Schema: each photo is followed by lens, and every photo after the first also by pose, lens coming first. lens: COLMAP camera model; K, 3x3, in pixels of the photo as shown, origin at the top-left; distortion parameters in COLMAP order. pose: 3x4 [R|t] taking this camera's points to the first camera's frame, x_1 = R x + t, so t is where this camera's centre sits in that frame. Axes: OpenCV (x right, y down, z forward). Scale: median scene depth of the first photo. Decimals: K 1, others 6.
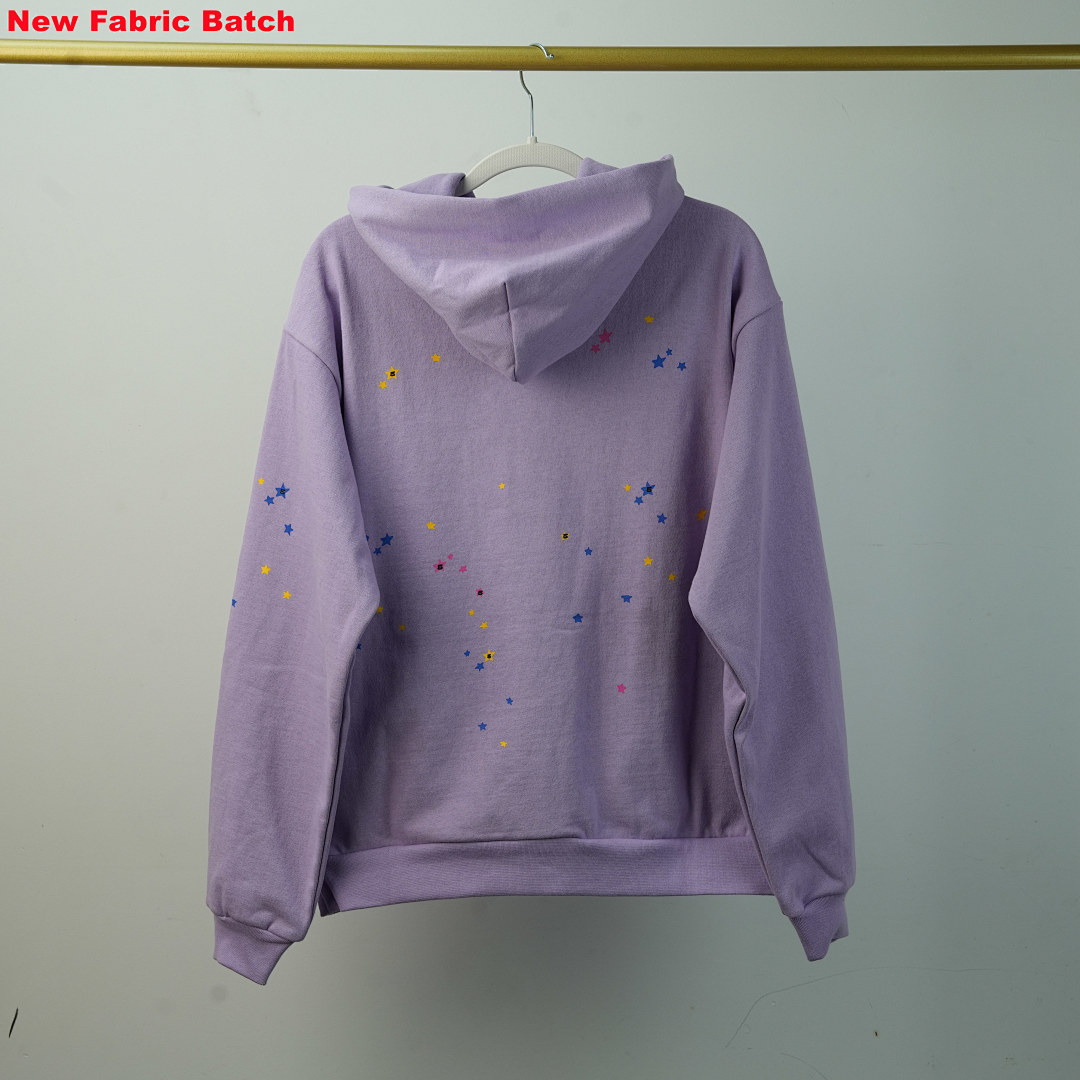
lens RADIAL K [[3201.9, 0, 539.4], [0, 3201.9, 539.3], [0, 0, 1]] dist [0.326140, 0.000000]
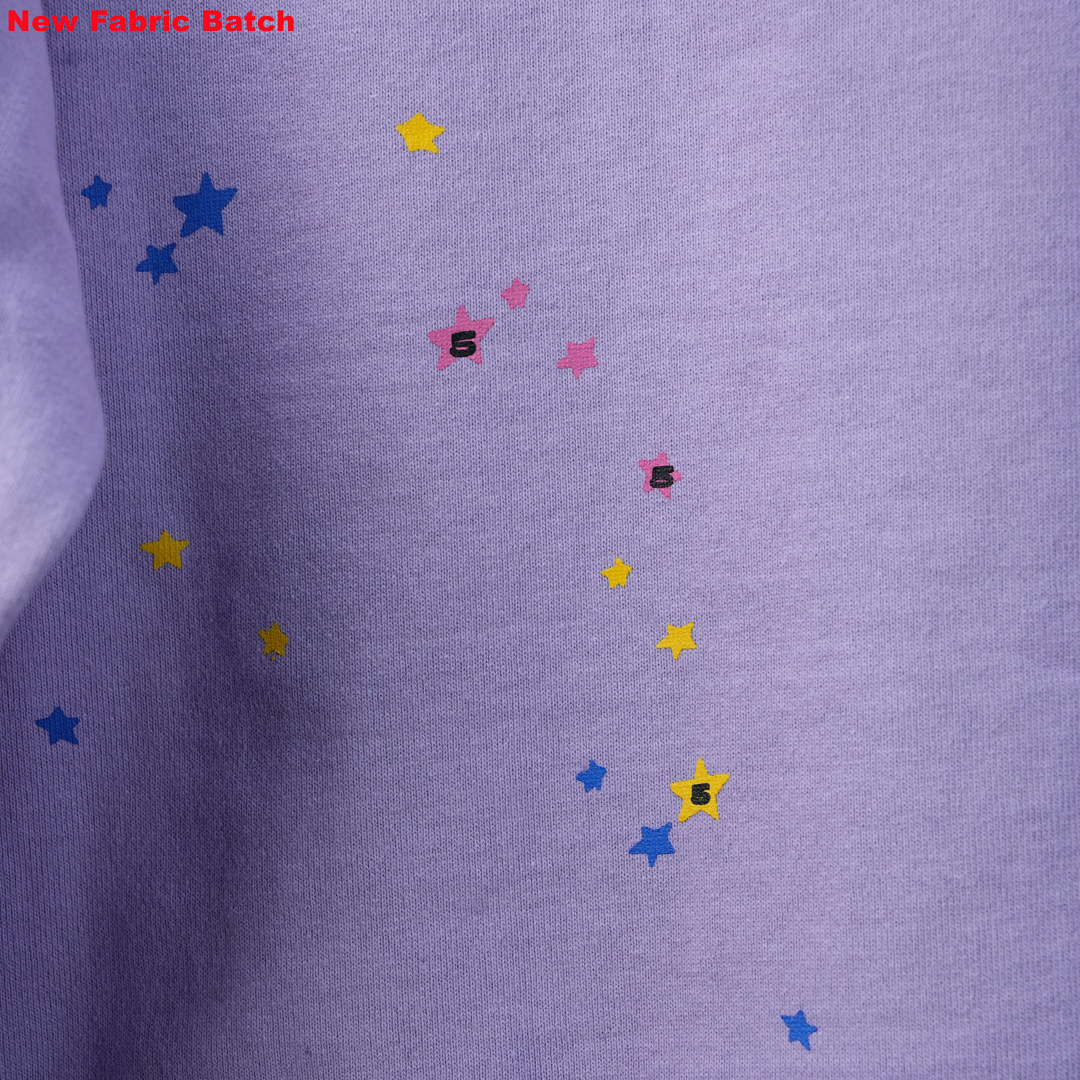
lens RADIAL K [[3201.9, 0, 539.3], [0, 3201.9, 541.6], [0, 0, 1]] dist [0.326140, 0.000000]
pose [[0.993892, 0.017714, -0.108928, -0.004121], [-0.017724, 0.999843, 0.000875, 0.020774], [0.108926, 0.001061, 0.994049, 0.800115]]
